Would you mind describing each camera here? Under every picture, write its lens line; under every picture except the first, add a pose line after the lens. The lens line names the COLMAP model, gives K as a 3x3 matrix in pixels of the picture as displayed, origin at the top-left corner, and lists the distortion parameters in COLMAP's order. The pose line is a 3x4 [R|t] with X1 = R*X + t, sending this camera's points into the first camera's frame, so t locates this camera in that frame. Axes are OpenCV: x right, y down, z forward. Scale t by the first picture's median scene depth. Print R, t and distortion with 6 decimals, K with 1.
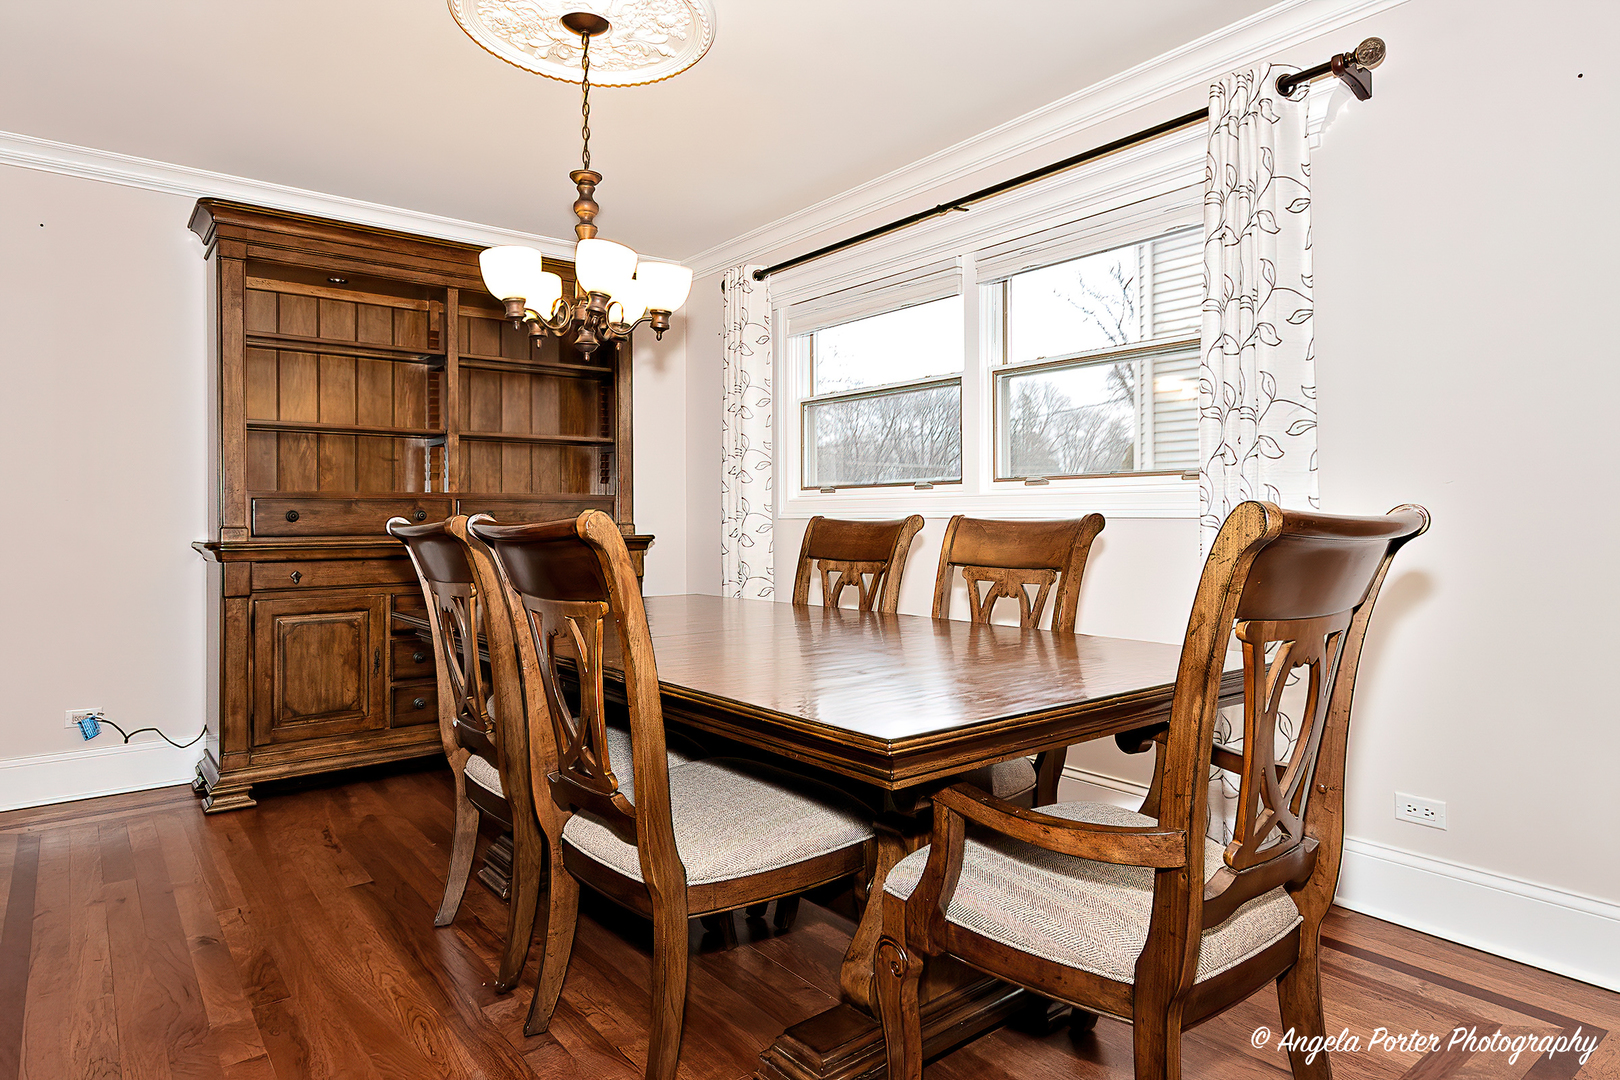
lens RADIAL K [[901.8, 0, 810.0], [0, 901.8, 540.0], [0, 0, 1]] dist [0.000819, 0.000298]
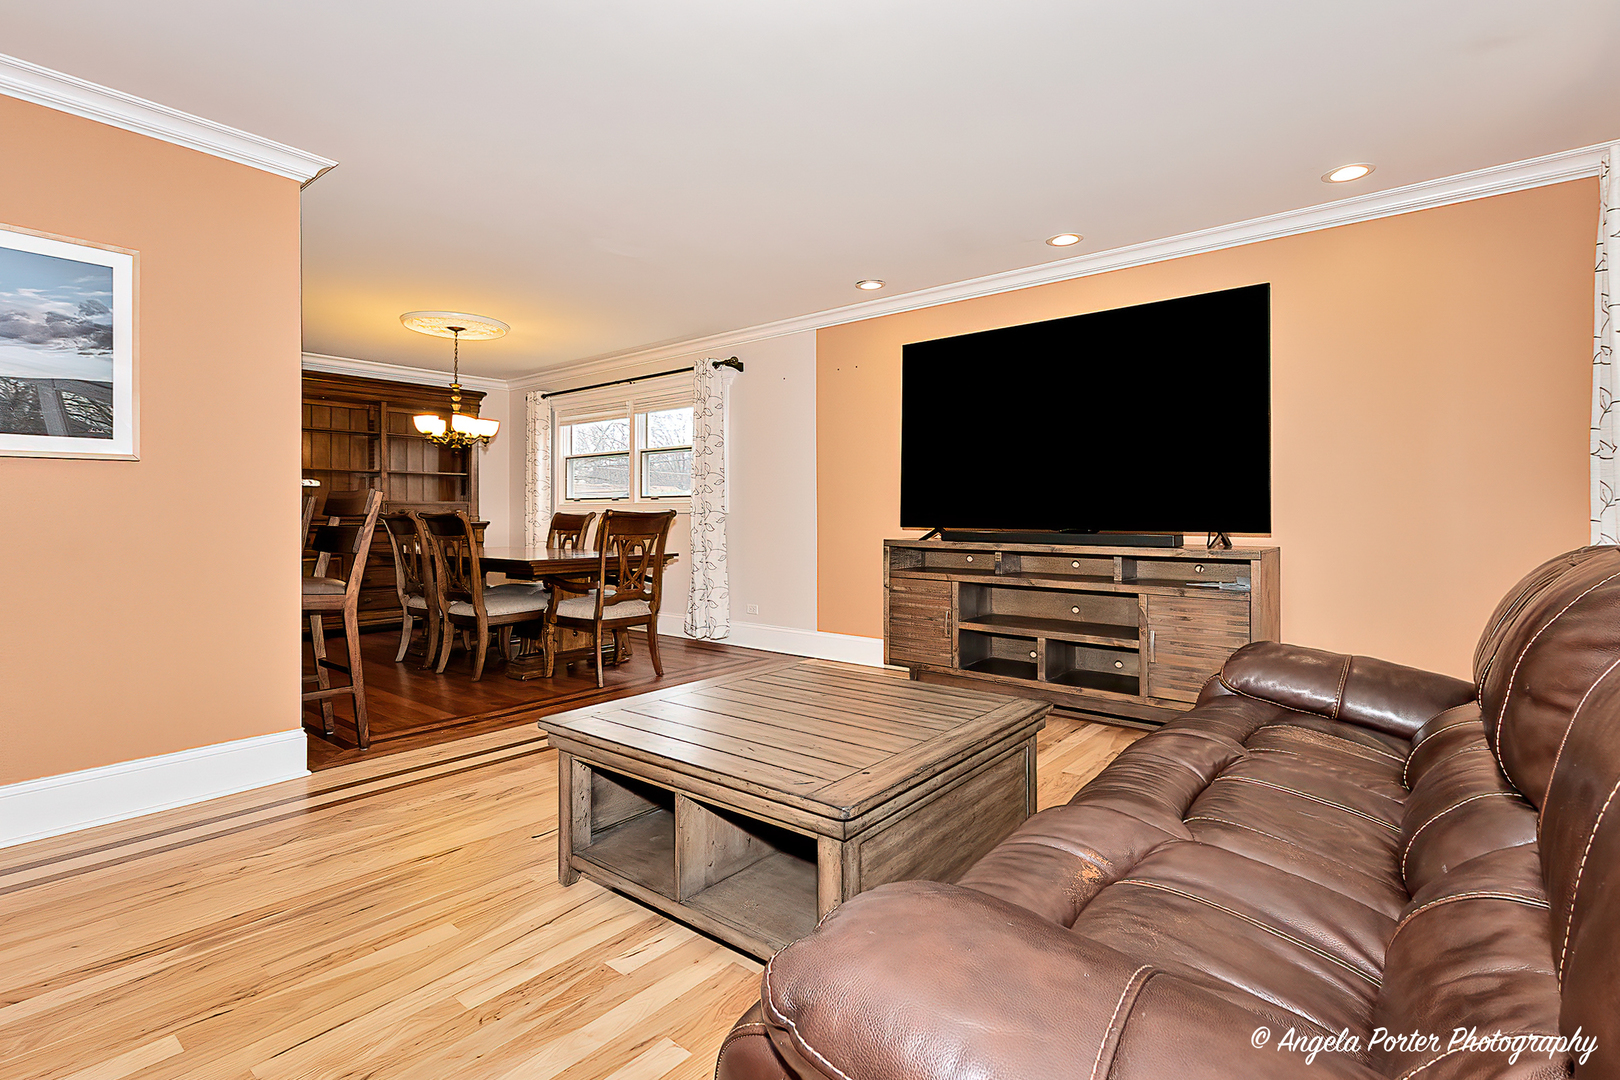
lens RADIAL K [[755.3, 0, 819.4], [0, 755.3, 516.9], [0, 0, 1]] dist [0.001634, 0.000107]
pose [[0.976600, -0.000086, 0.215062, 0.262393], [0.004656, 0.999774, -0.020746, 0.031249], [-0.215012, 0.021262, 0.976380, -1.150112]]
